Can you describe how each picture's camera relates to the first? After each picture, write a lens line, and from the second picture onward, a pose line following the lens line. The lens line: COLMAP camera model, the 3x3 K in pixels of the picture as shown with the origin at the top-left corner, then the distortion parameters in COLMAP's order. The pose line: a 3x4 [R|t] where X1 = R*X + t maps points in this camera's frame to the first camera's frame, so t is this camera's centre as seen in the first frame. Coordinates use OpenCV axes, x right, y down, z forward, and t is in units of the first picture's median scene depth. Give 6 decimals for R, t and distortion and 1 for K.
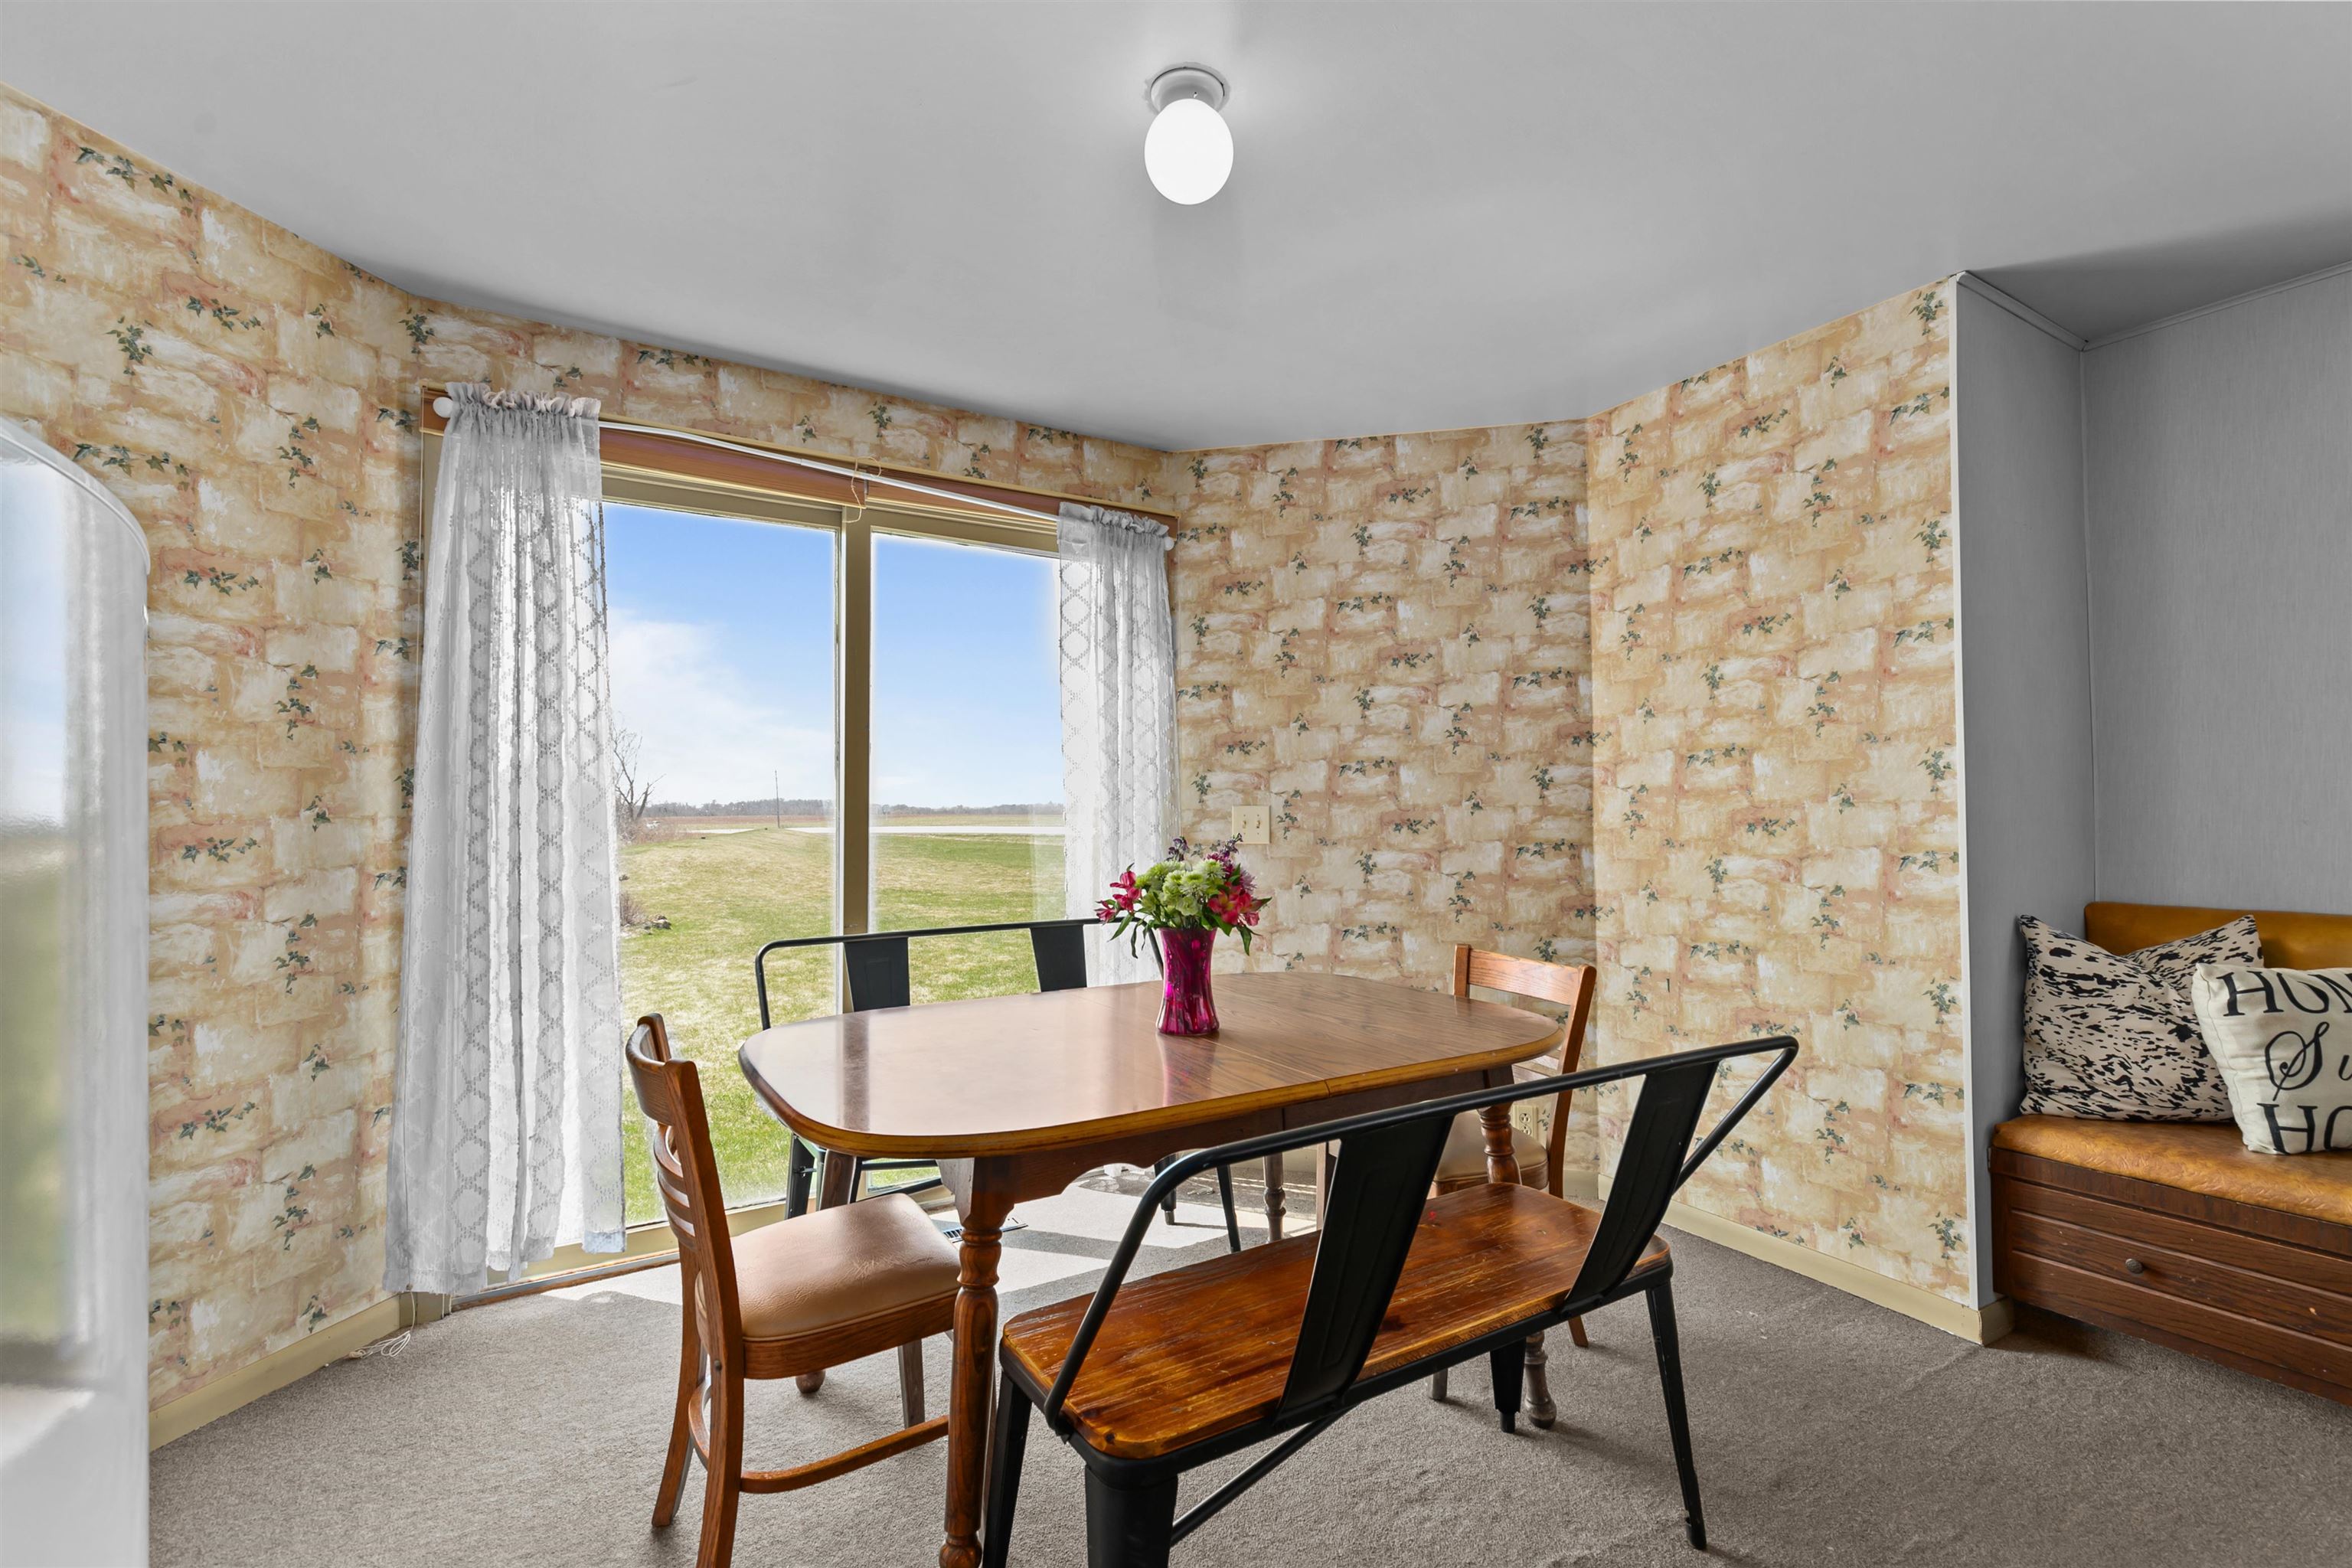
lens RADIAL K [[1050.5, 0, 1182.3], [0, 1050.5, 792.4], [0, 0, 1]] dist [0.004897, 0.000442]
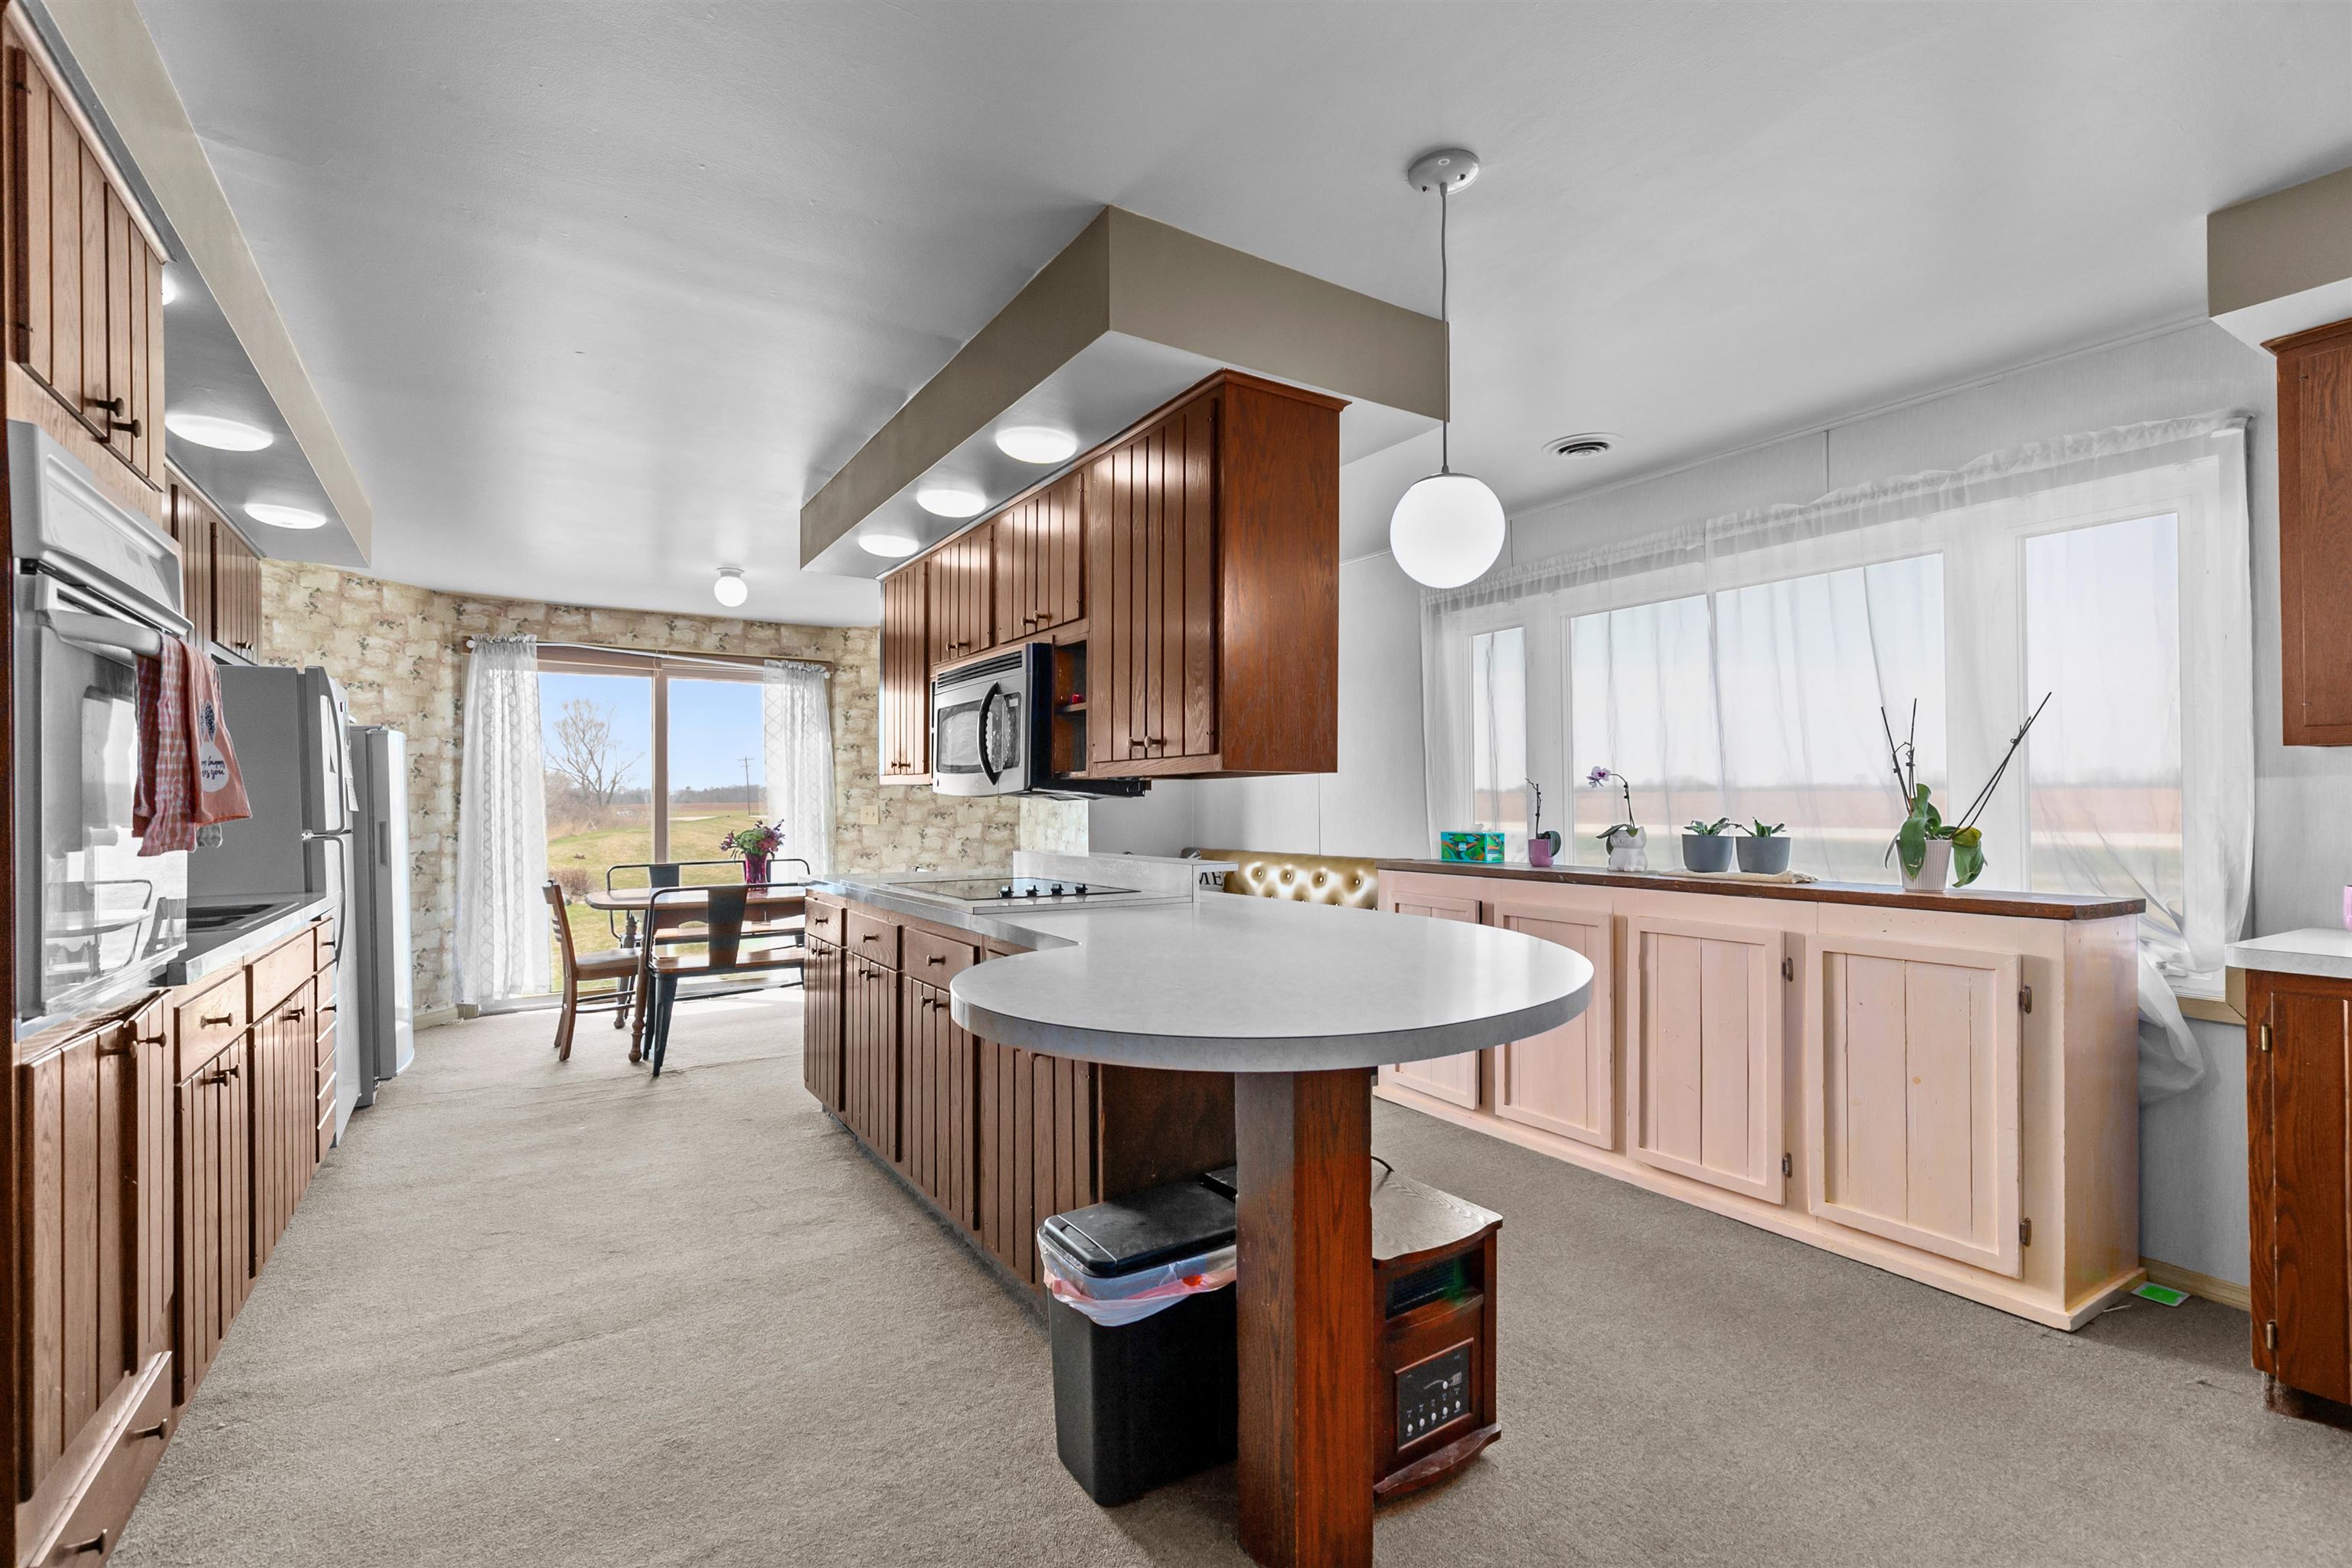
lens RADIAL K [[1057.9, 0, 1190.7], [0, 1057.9, 800.3], [0, 0, 1]] dist [0.002966, 0.000184]
pose [[0.999693, -0.000957, 0.024746, 0.809521], [0.000460, 0.999798, 0.020071, -0.048106], [-0.024761, -0.020054, 0.999492, -1.343188]]
